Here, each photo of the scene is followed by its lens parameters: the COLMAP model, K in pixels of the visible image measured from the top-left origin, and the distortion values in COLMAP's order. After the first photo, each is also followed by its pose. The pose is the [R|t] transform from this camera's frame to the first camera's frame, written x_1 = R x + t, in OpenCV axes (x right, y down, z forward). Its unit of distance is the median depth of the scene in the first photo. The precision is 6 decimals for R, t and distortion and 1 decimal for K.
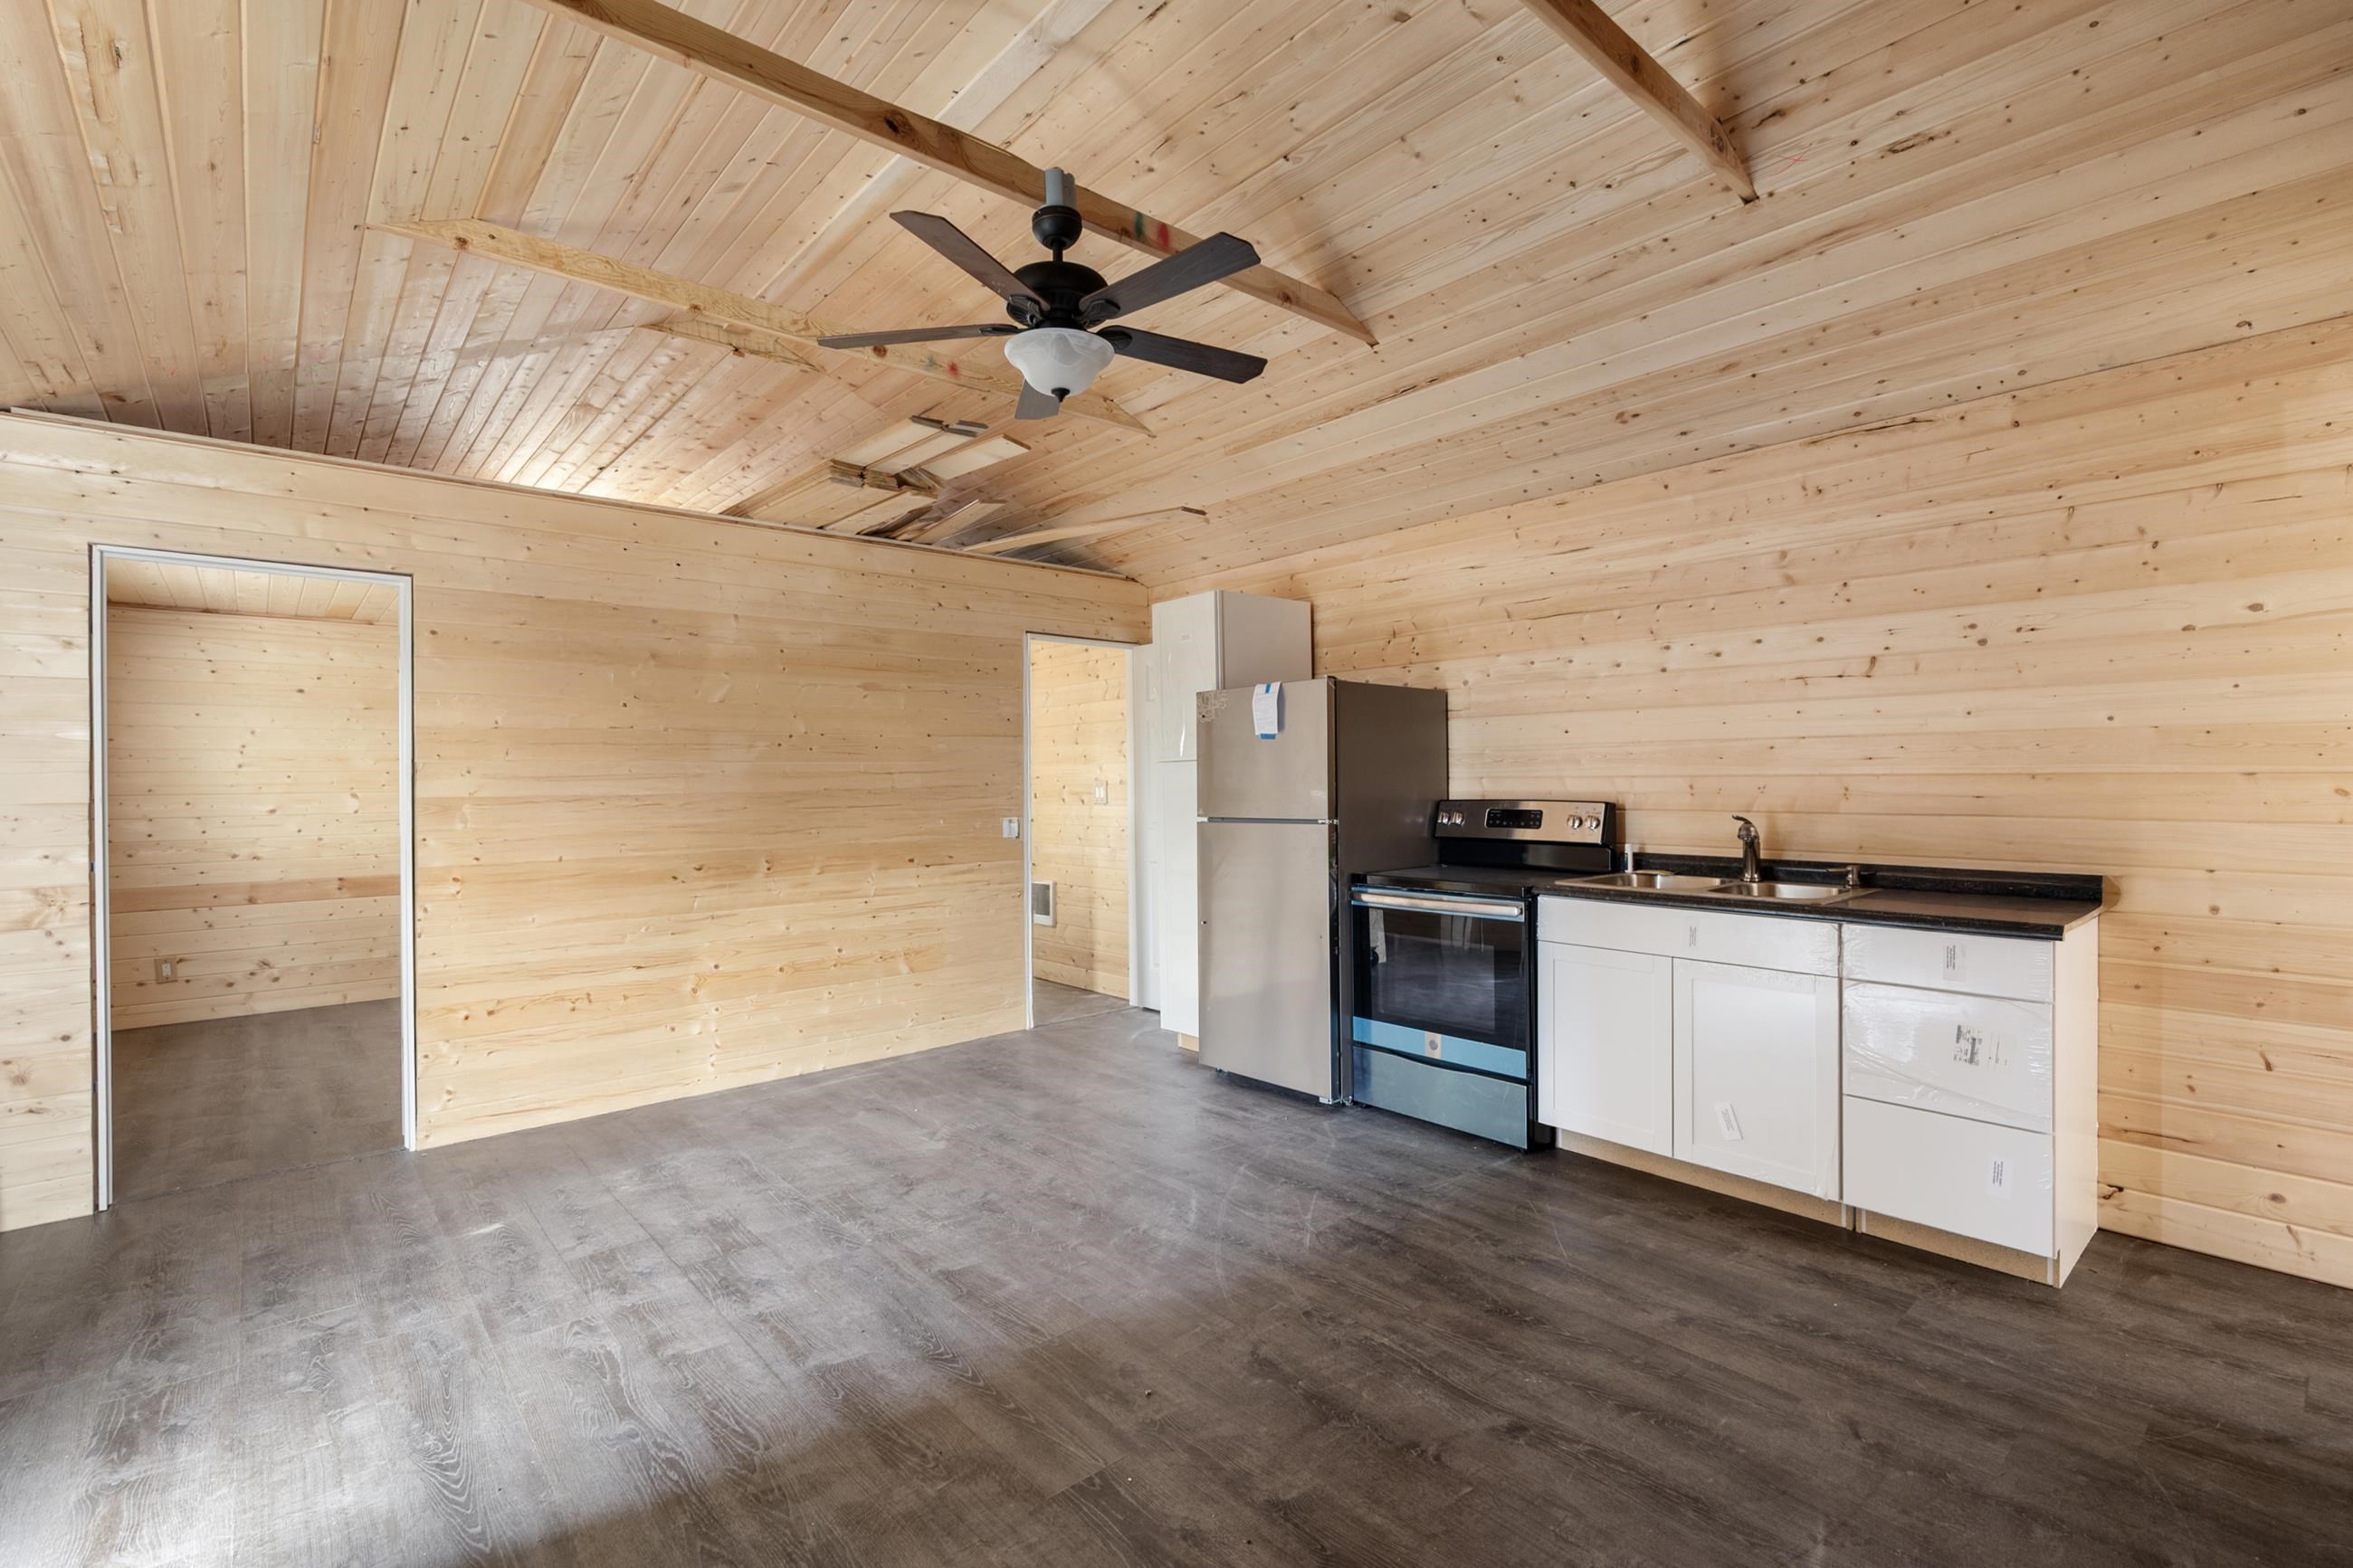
lens RADIAL K [[1067.0, 0, 1176.5], [0, 1067.0, 784.0], [0, 0, 1]] dist [0.001644, 0.000494]
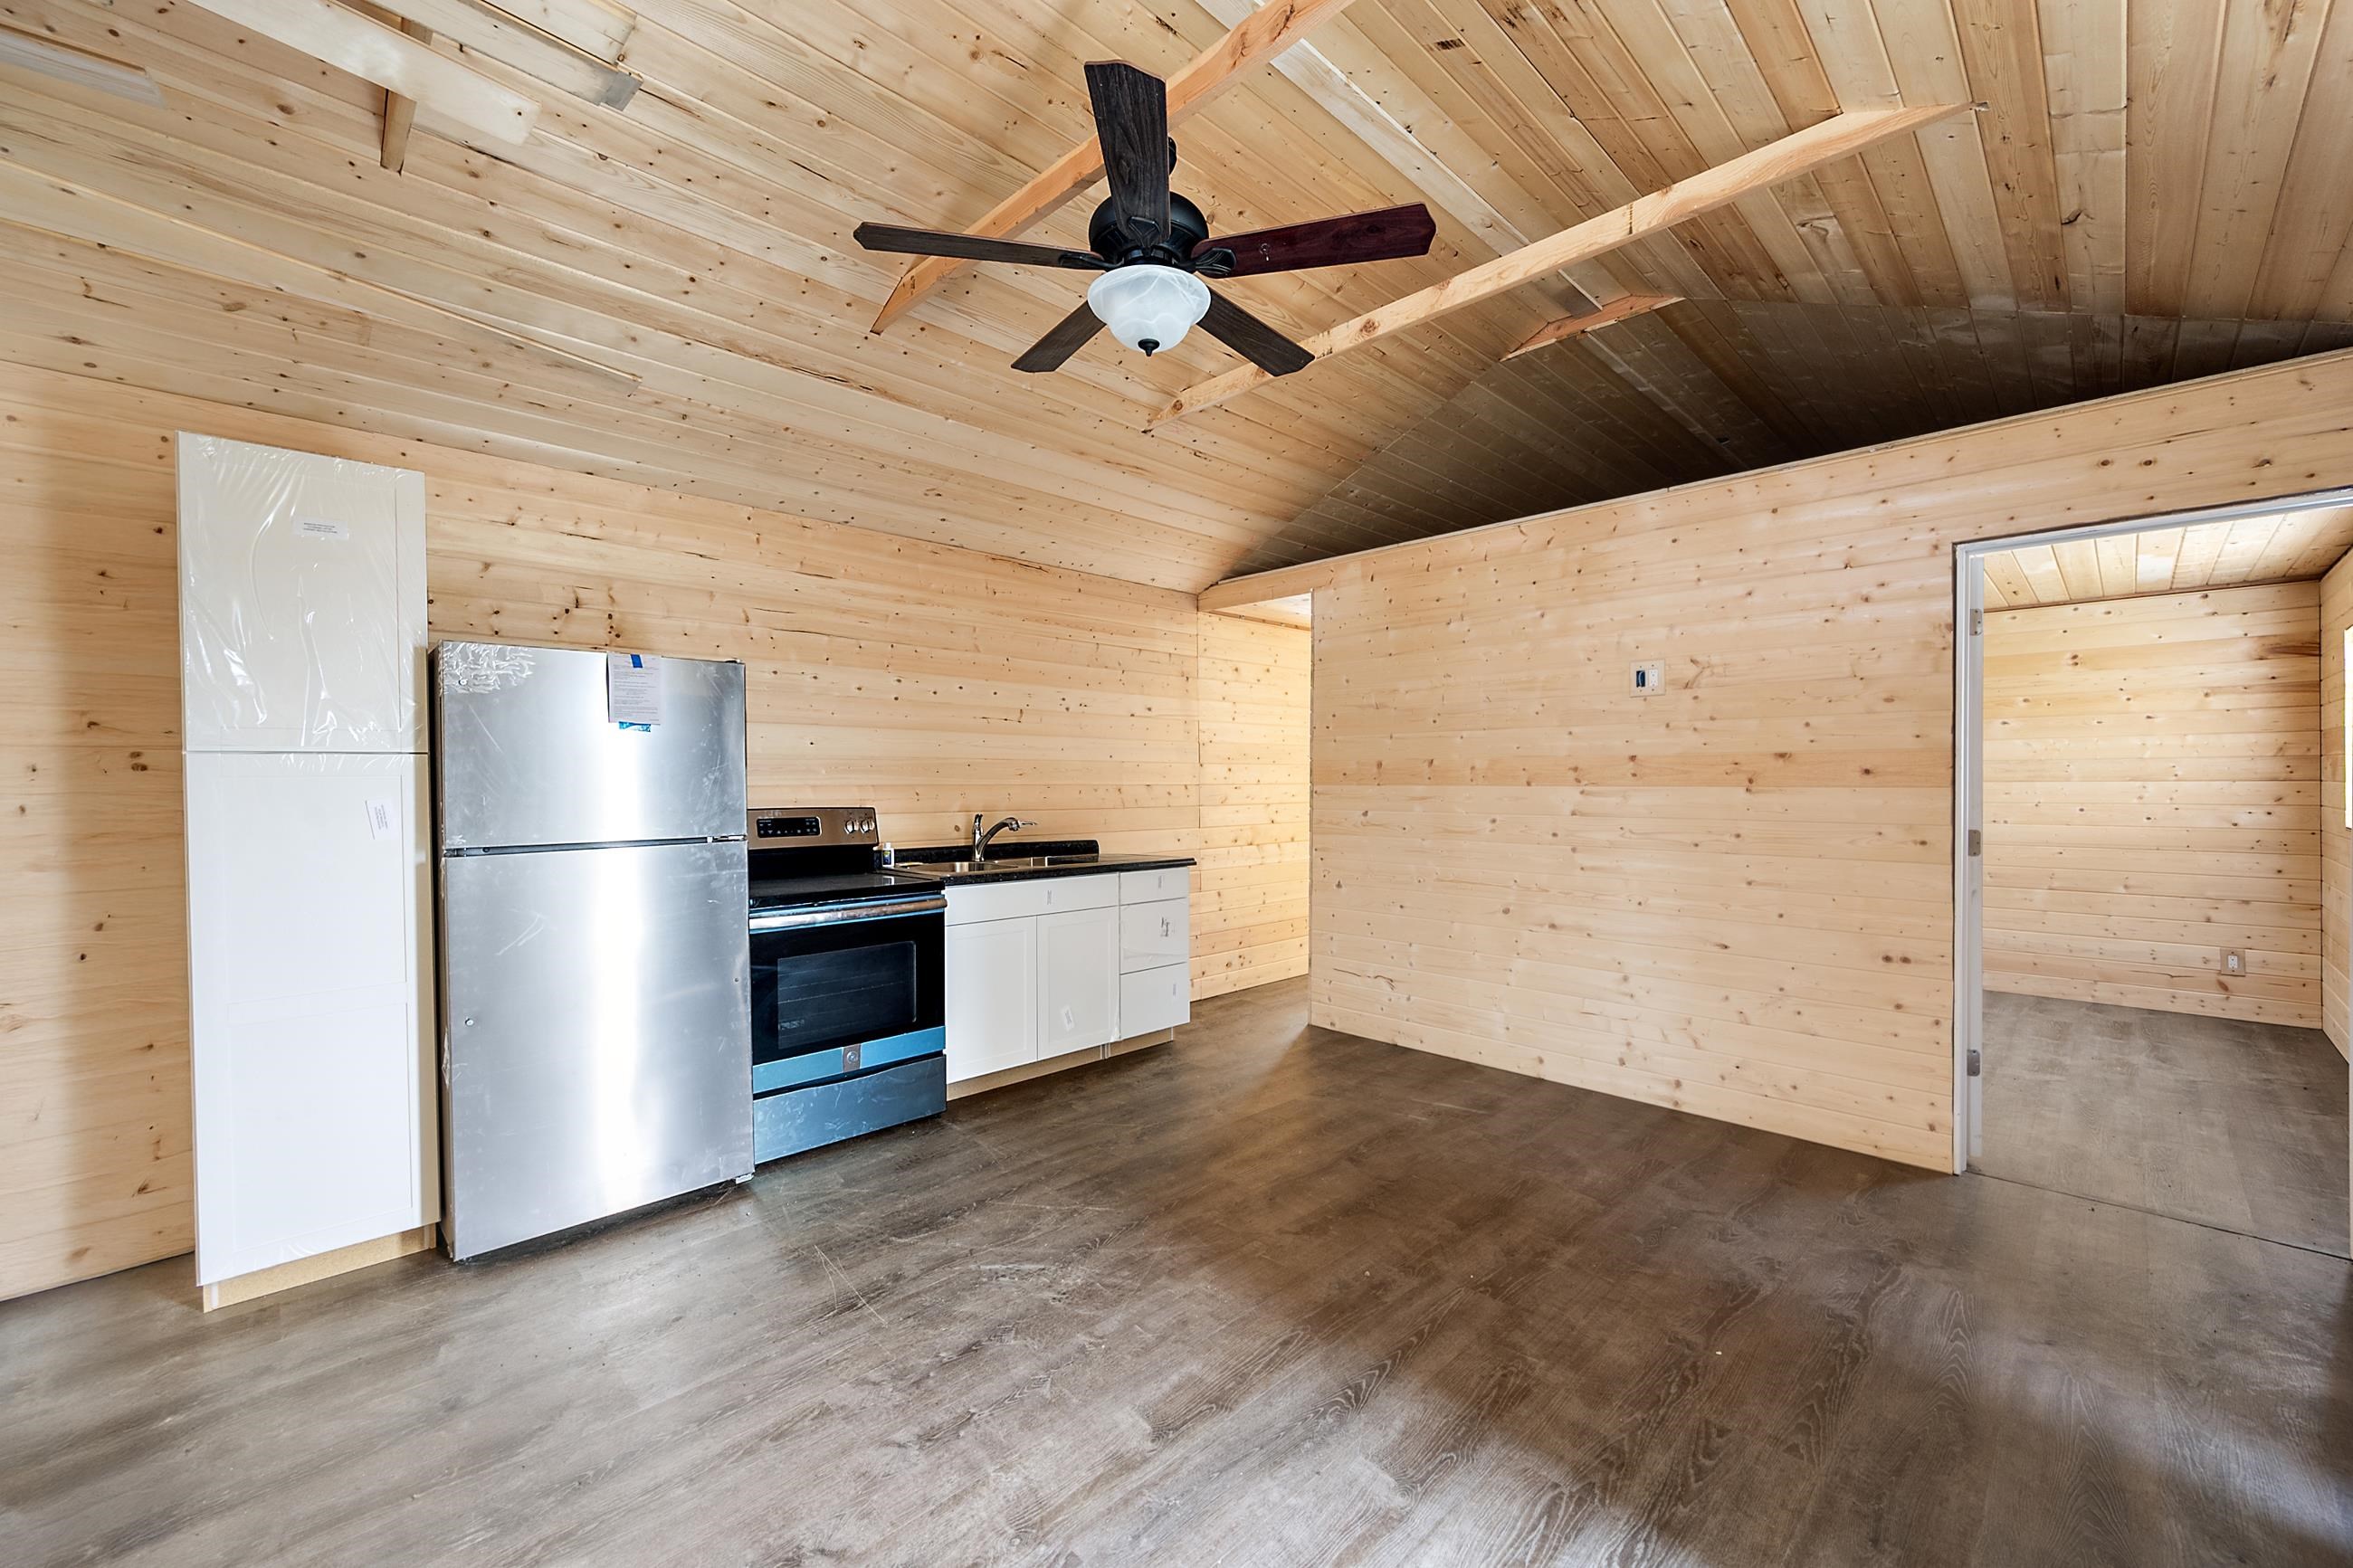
lens RADIAL K [[962.5, 0, 1176.5], [0, 962.5, 784.0], [0, 0, 1]] dist [0.001500, 0.000305]
pose [[-0.079303, 0.009251, 0.996808, -0.923521], [0.011084, 0.999903, -0.008398, 0.005196], [-0.996789, 0.010382, -0.079398, 1.065105]]
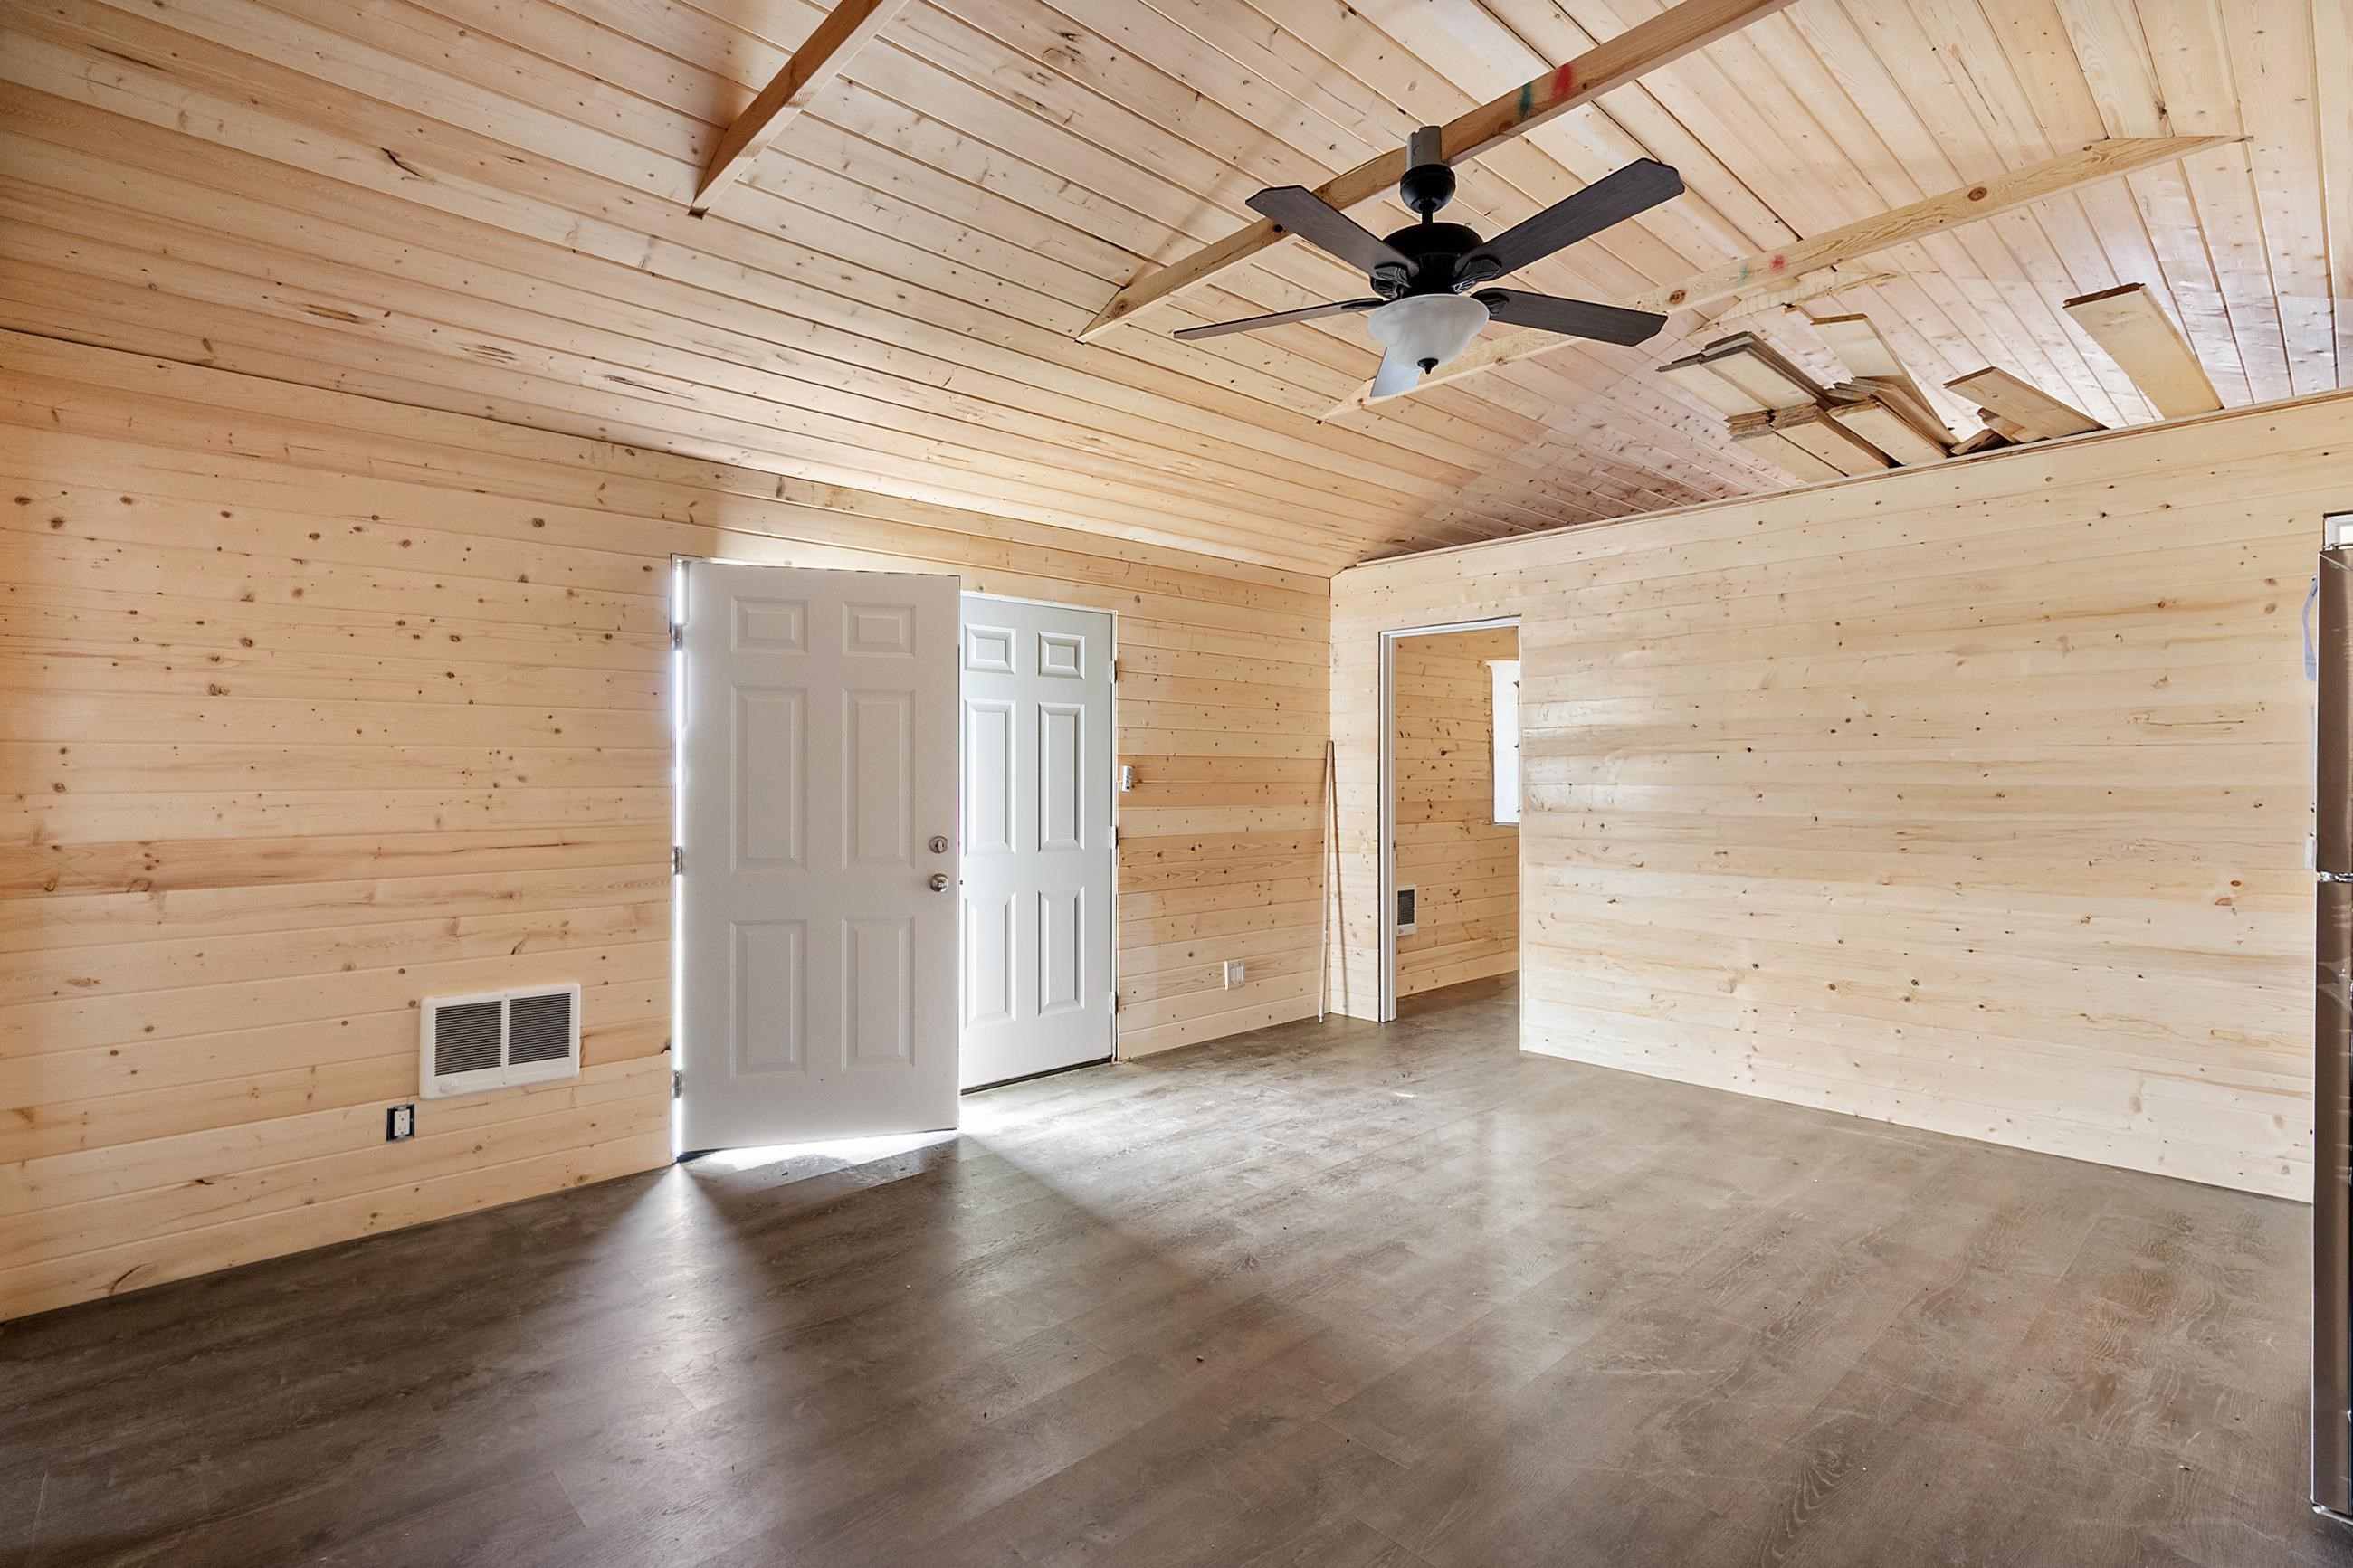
lens RADIAL K [[1067.0, 0, 1176.5], [0, 1067.0, 784.0], [0, 0, 1]] dist [0.001644, 0.000494]
pose [[0.044378, 0.016891, -0.998872, 0.809656], [-0.002558, 0.999856, 0.016794, -0.001051], [0.999012, 0.001810, 0.044415, 0.760205]]
